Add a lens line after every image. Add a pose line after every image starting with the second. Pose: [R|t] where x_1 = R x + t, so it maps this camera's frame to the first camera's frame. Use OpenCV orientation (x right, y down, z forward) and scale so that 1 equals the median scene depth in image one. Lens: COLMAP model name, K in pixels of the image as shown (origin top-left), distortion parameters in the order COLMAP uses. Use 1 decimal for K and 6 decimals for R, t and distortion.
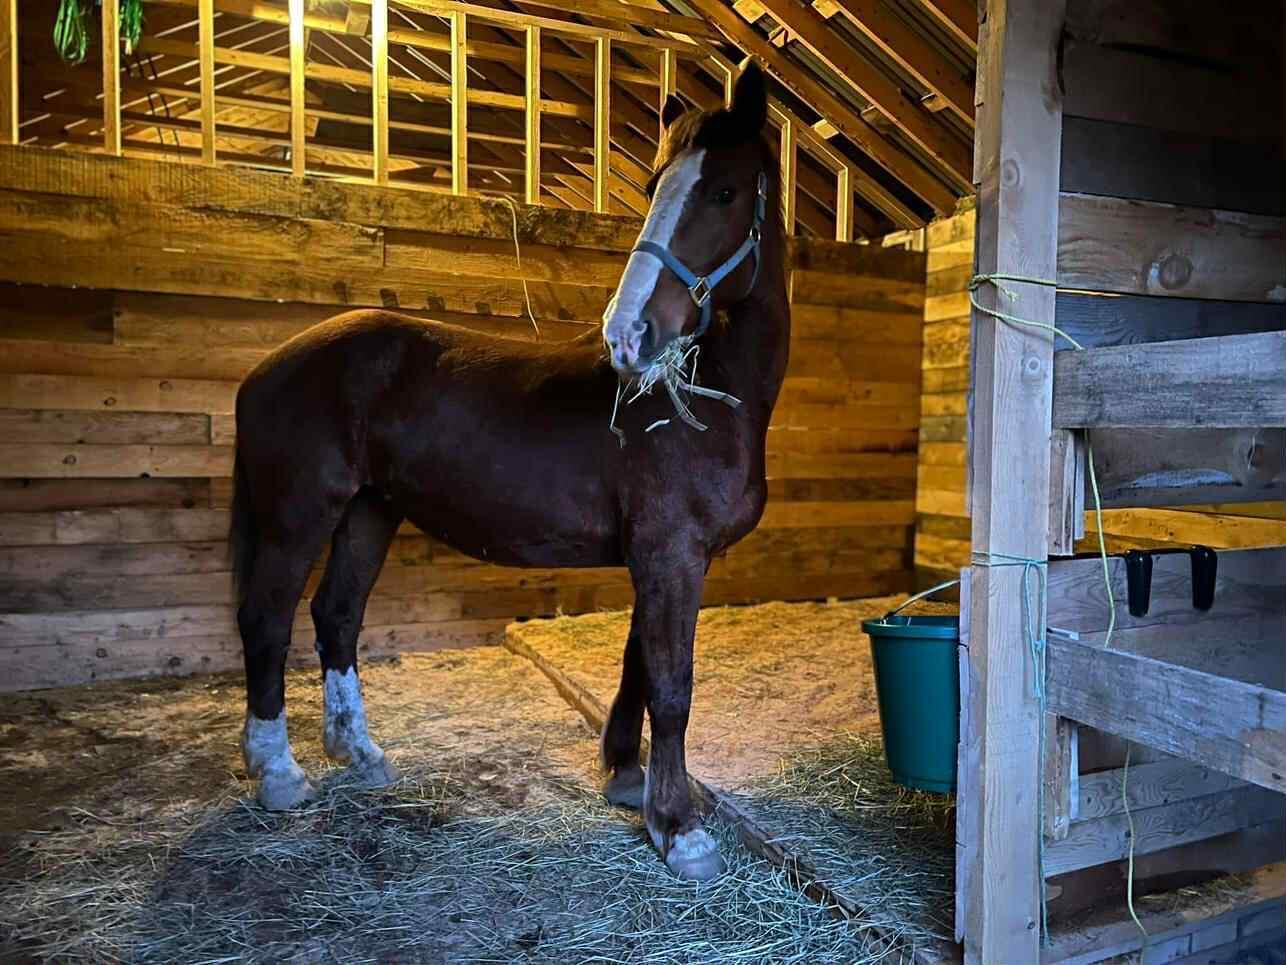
lens RADIAL K [[958.1, 0, 640.8], [0, 958.1, 463.5], [0, 0, 1]] dist [-0.002303, -0.003870]
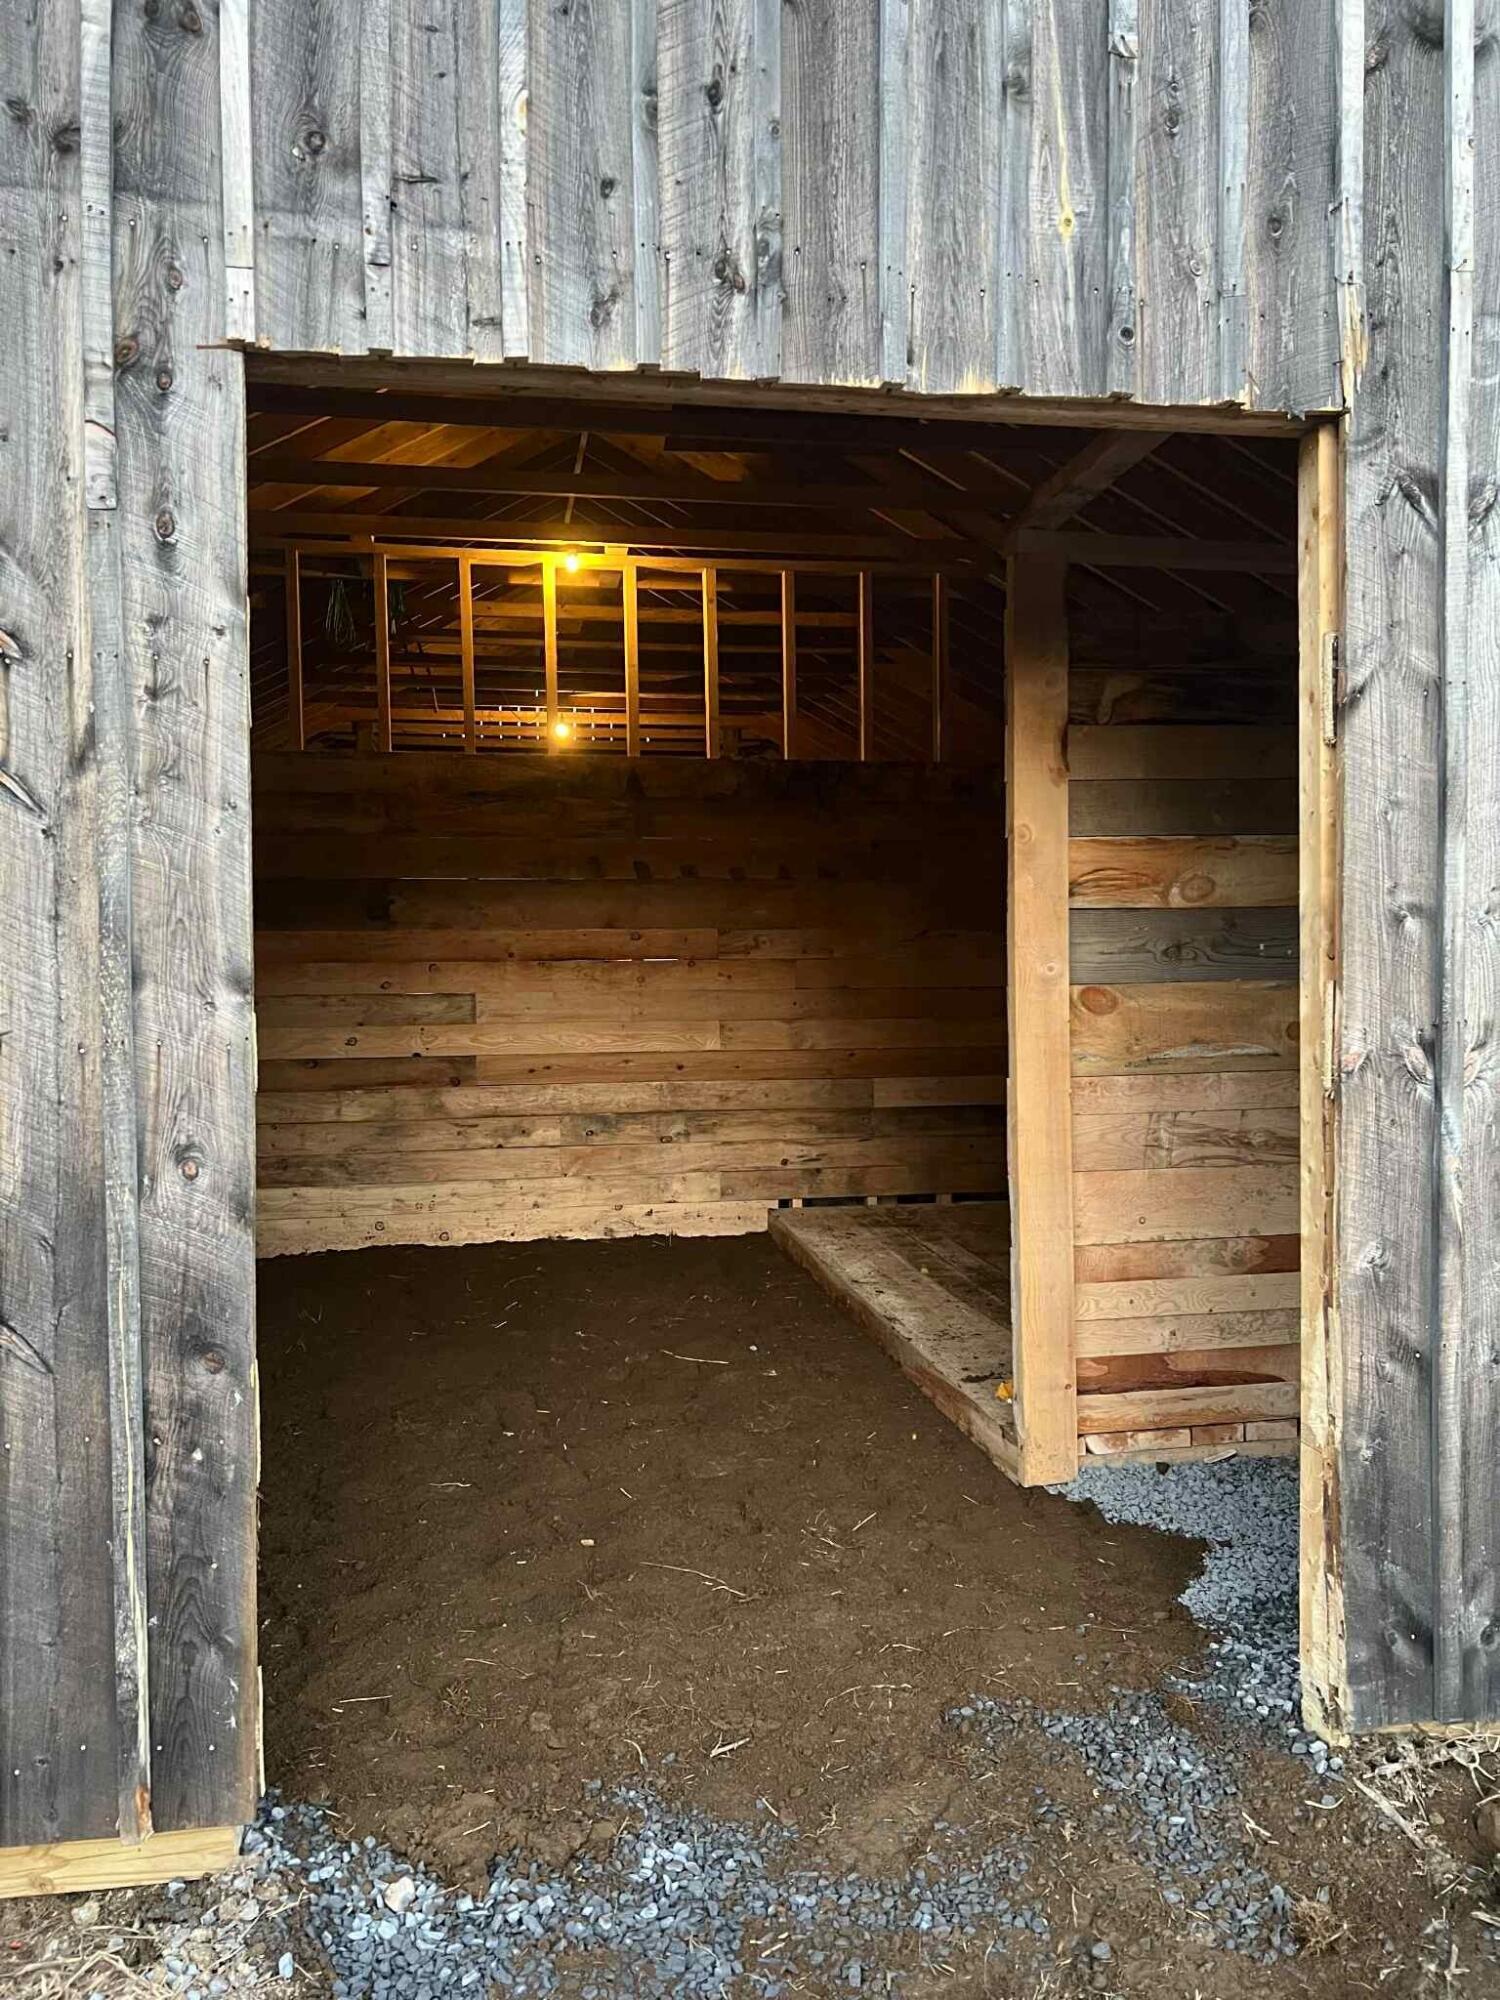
lens RADIAL K [[1485.1, 0, 750.0], [0, 1485.1, 1000.0], [0, 0, 1]] dist [0.056803, -0.050820]
pose [[0.974986, -0.022320, -0.221142, 0.202645], [0.019659, 0.999706, -0.014227, -0.017609], [0.221394, 0.009524, 0.975138, -0.518106]]
